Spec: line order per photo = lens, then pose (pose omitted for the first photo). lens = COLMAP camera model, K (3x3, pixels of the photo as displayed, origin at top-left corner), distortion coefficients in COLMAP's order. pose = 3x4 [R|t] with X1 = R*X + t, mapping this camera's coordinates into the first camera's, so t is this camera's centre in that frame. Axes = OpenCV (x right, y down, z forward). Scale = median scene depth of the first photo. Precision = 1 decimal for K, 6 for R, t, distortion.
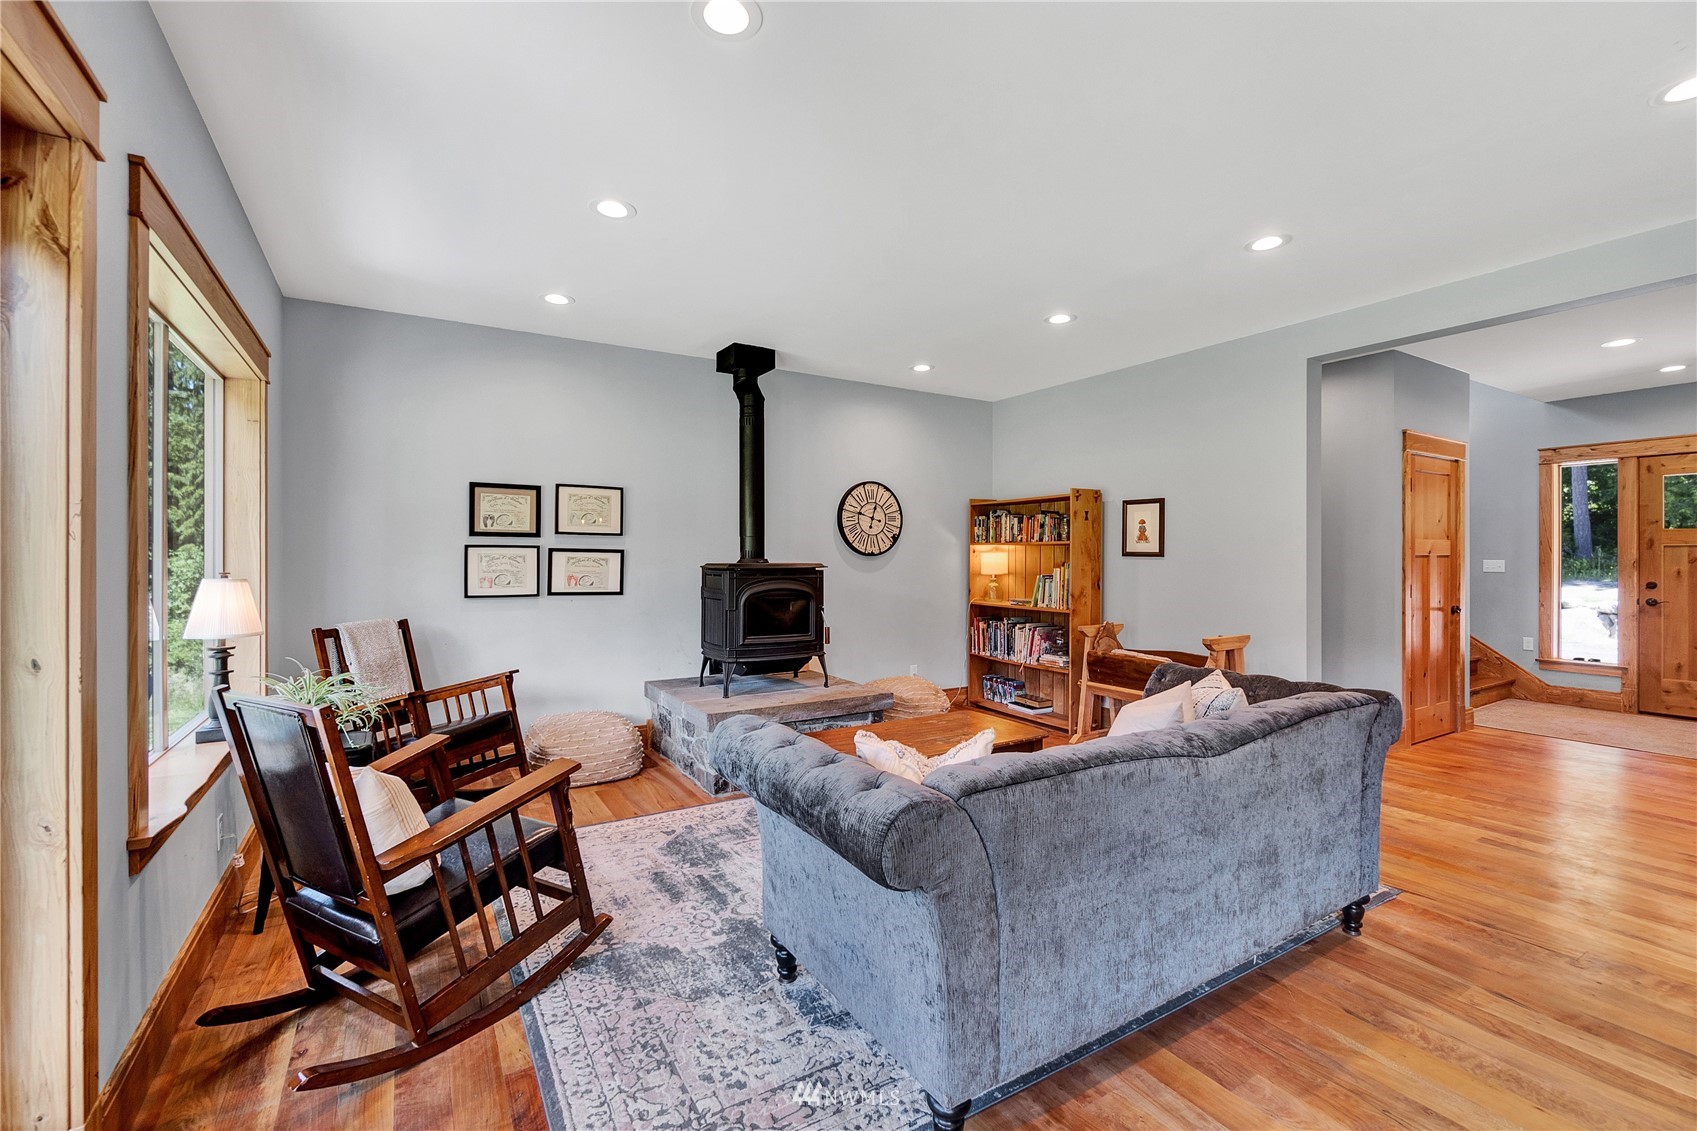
lens RADIAL K [[729.2, 0, 852.0], [0, 729.2, 559.1], [0, 0, 1]] dist [-0.004135, 0.000825]
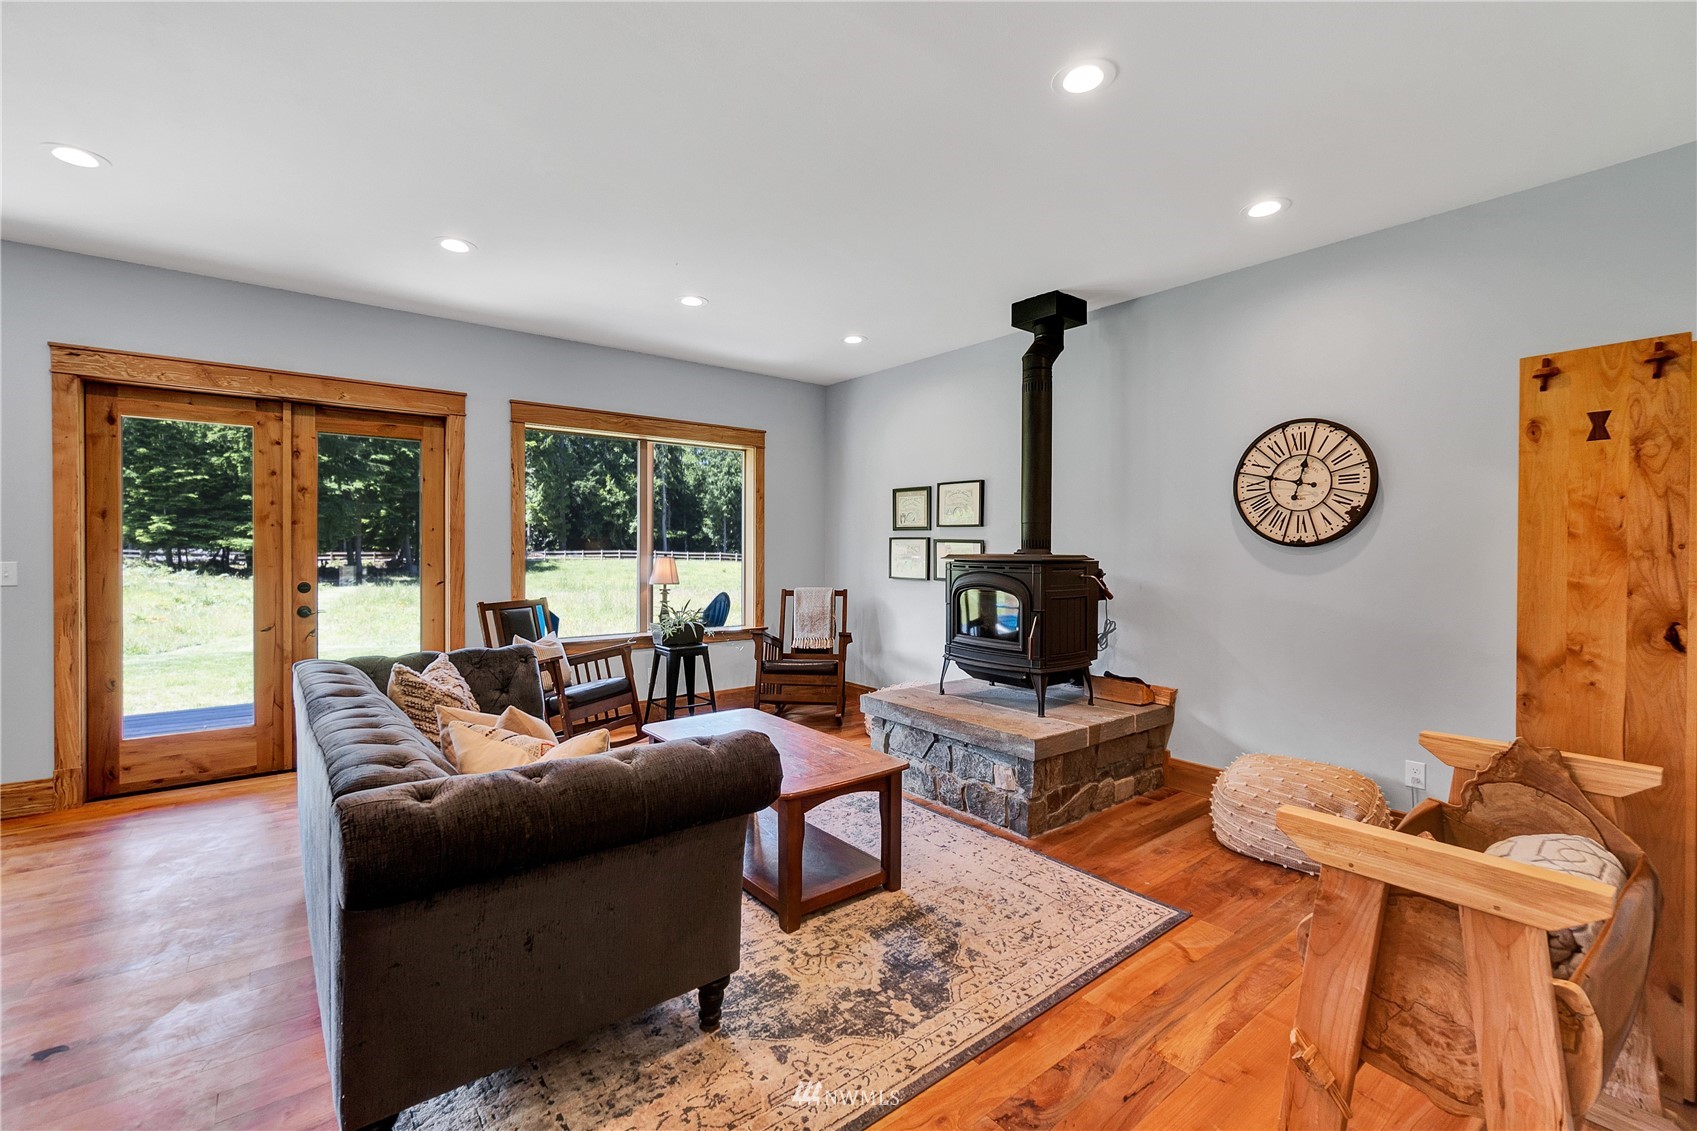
lens RADIAL K [[729.2, 0, 844.0], [0, 729.2, 557.7], [0, 0, 1]] dist [-0.004135, 0.000825]
pose [[0.123363, 0.016514, -0.992224, 0.686099], [-0.003978, 0.999862, 0.016147, -0.003785], [0.992354, 0.001955, 0.123412, 0.685159]]
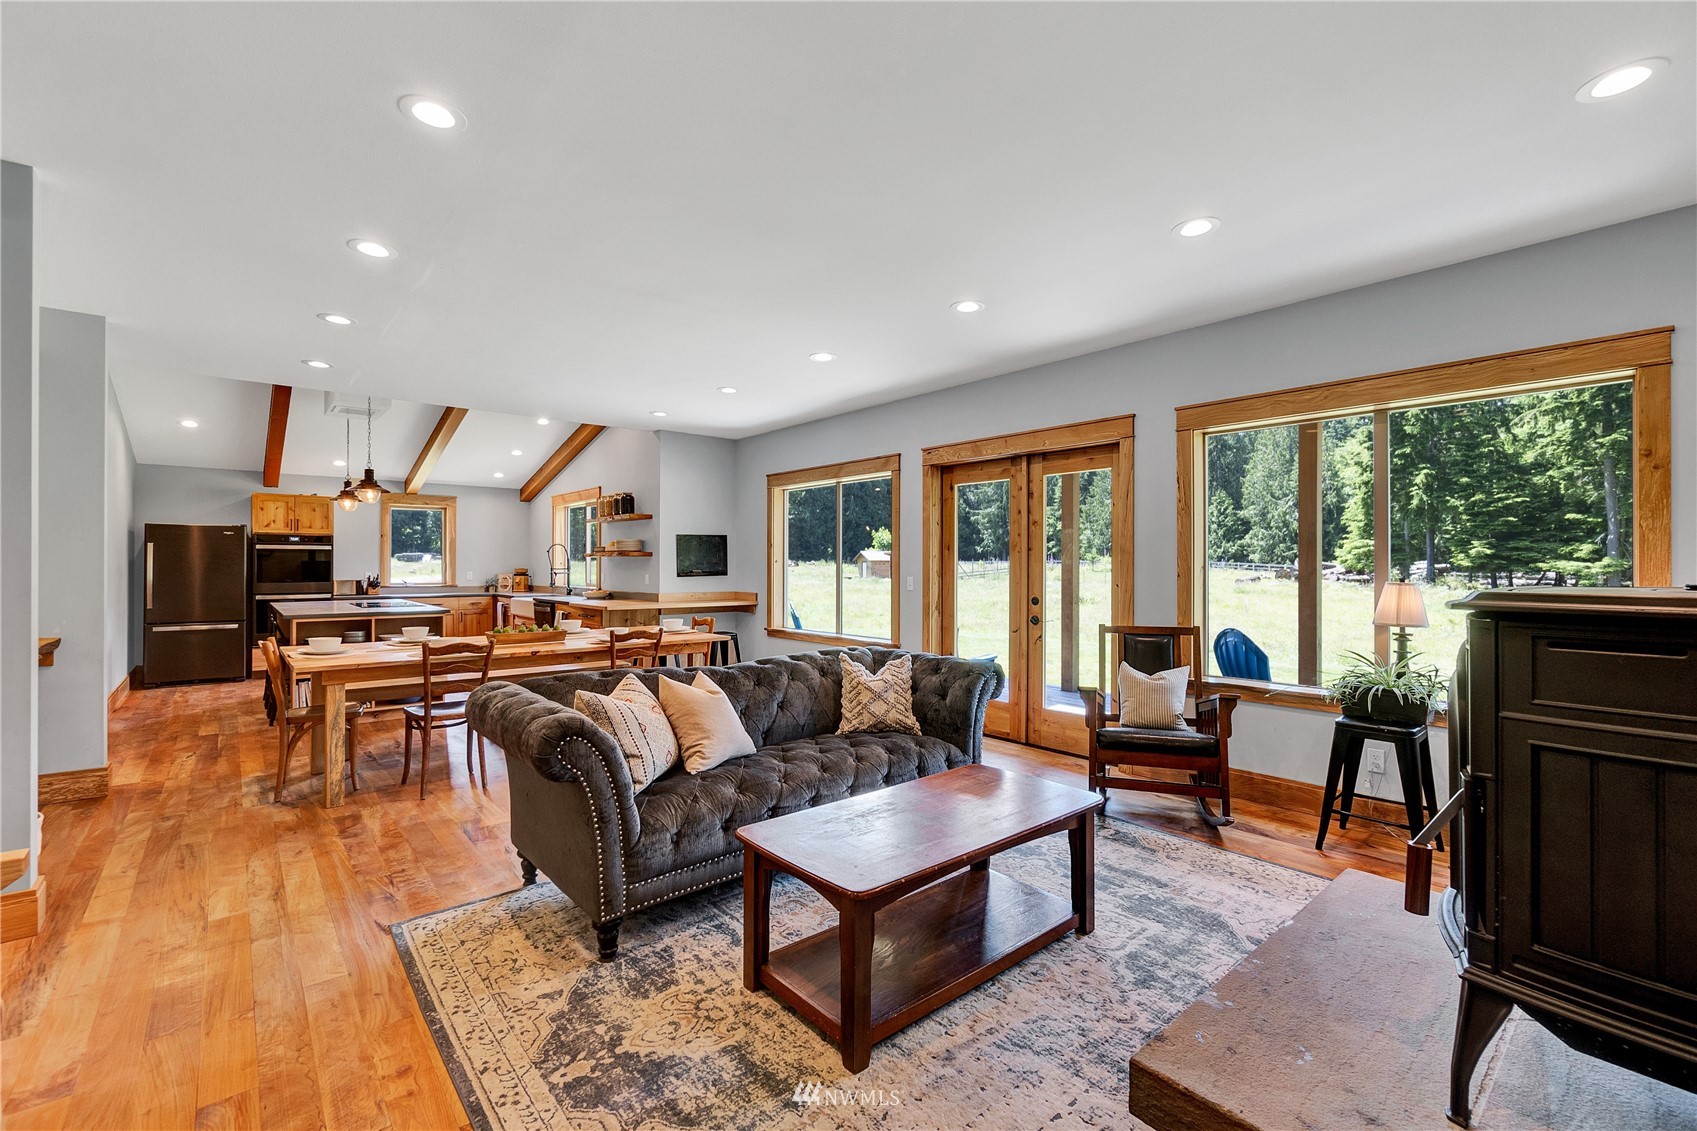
lens RADIAL K [[729.2, 0, 856.0], [0, 729.2, 564.4], [0, 0, 1]] dist [-0.004135, 0.000825]
pose [[-0.986990, -0.000861, -0.160779, 0.190110], [-0.000296, 0.999994, -0.003542, -0.002246], [0.160782, -0.003448, -0.986984, 1.179113]]
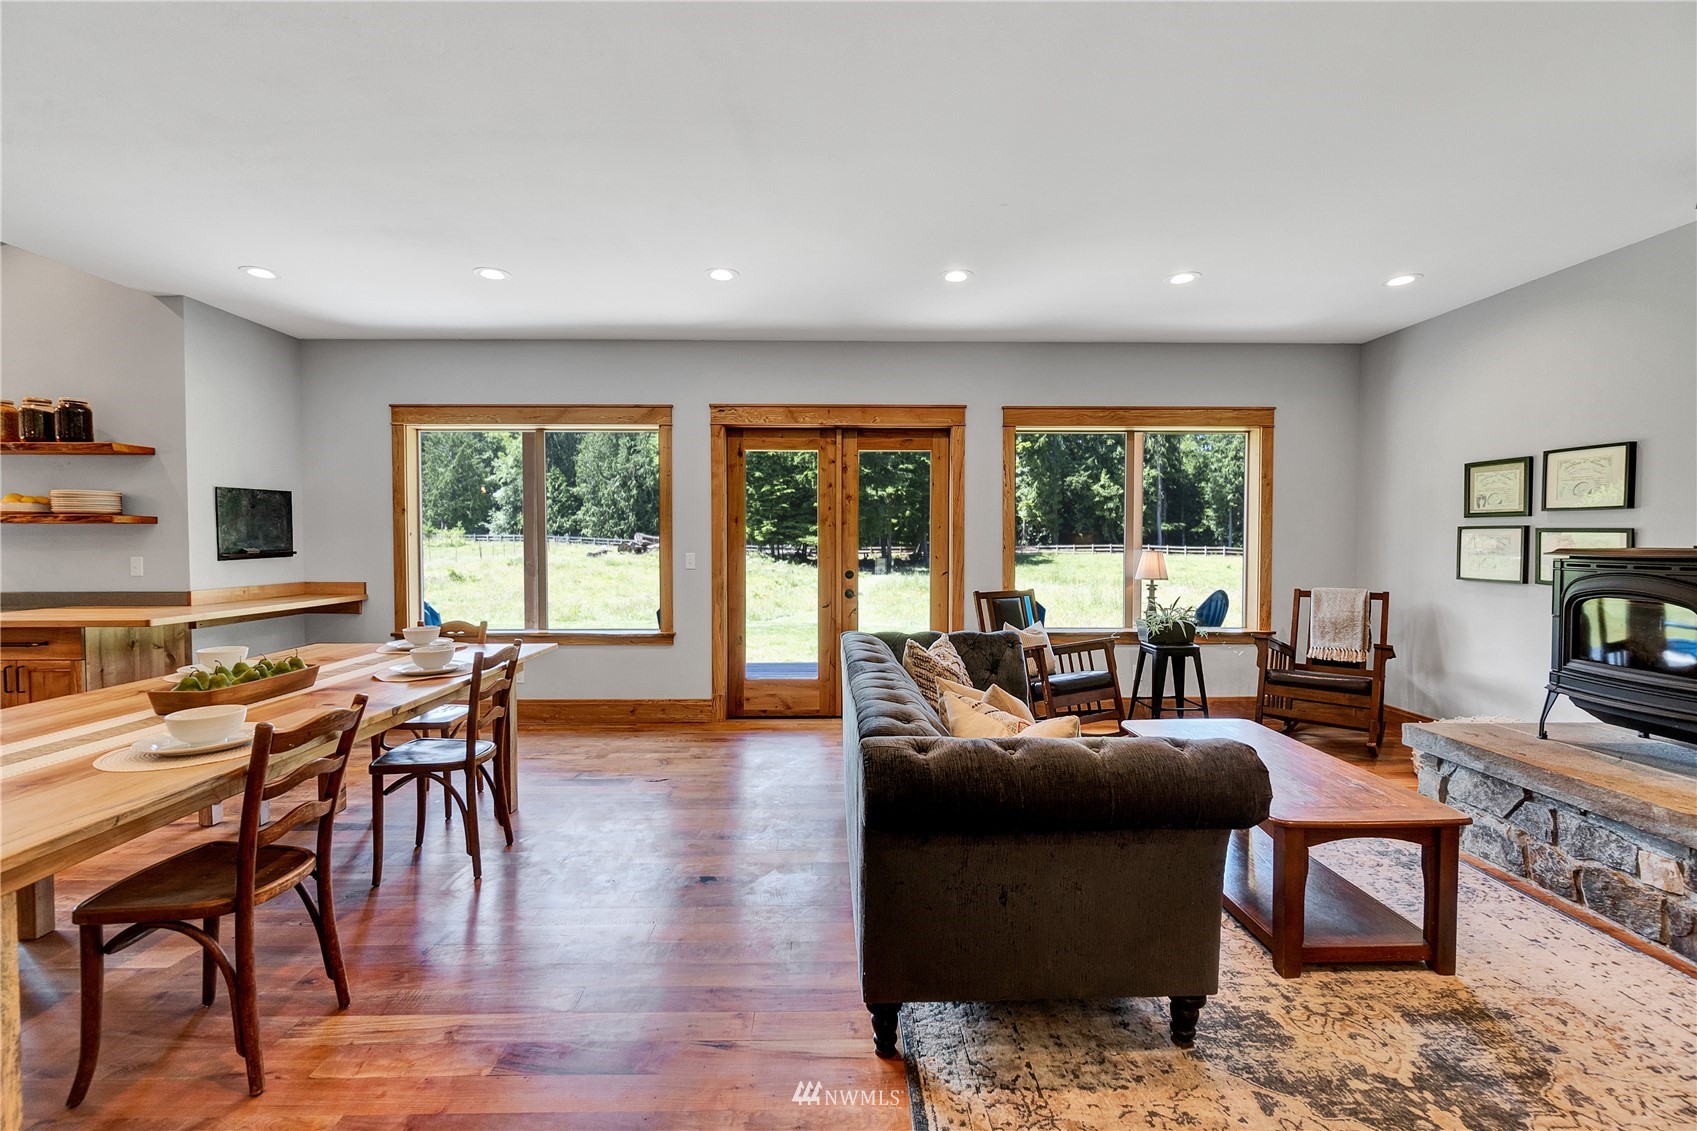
lens RADIAL K [[729.2, 0, 843.8], [0, 729.2, 559.0], [0, 0, 1]] dist [-0.004135, 0.000825]
pose [[-0.503667, 0.023915, -0.863567, 0.697239], [0.003526, 0.999665, 0.025628, -0.003266], [0.863891, 0.009863, -0.503583, 0.698138]]
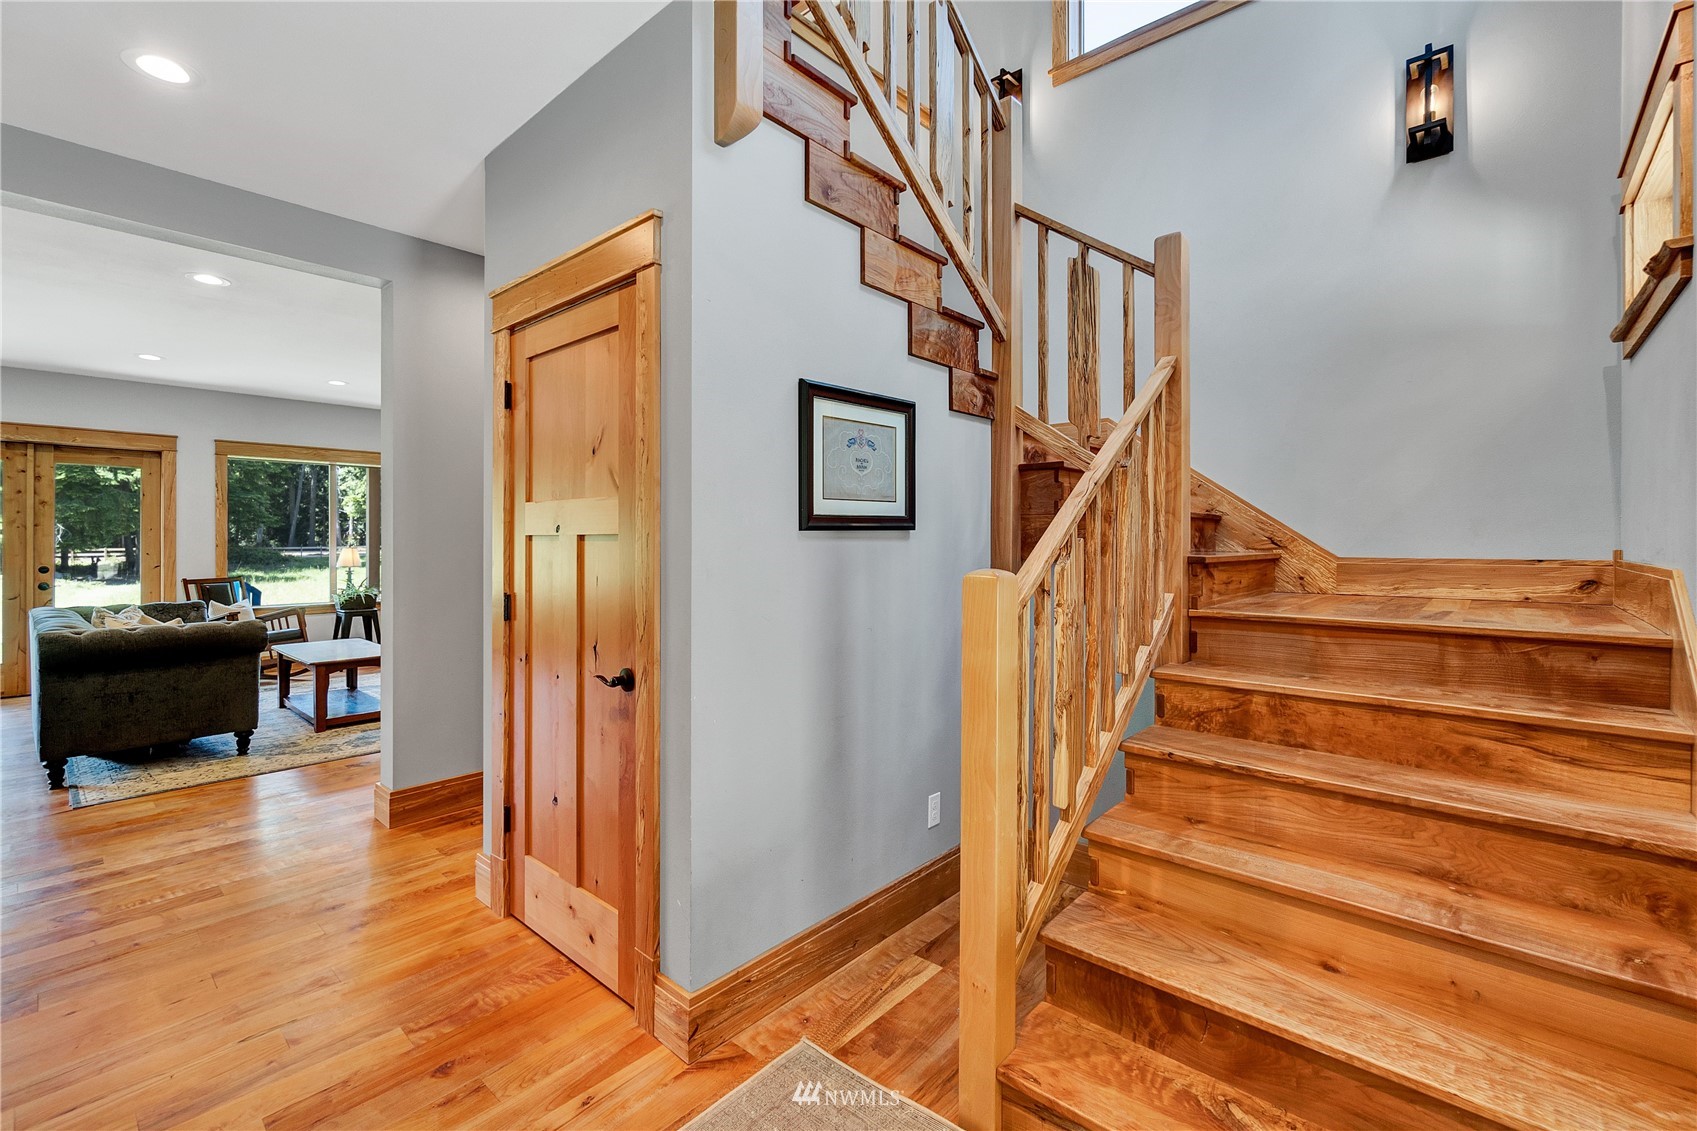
lens RADIAL K [[729.2, 0, 846.4], [0, 729.2, 540.3], [0, 0, 1]] dist [-0.004135, 0.000825]
pose [[0.298250, 0.000851, -0.954487, 1.364342], [0.000239, 1.000000, 0.000966, -0.003664], [0.954488, -0.000516, 0.298250, 1.106813]]
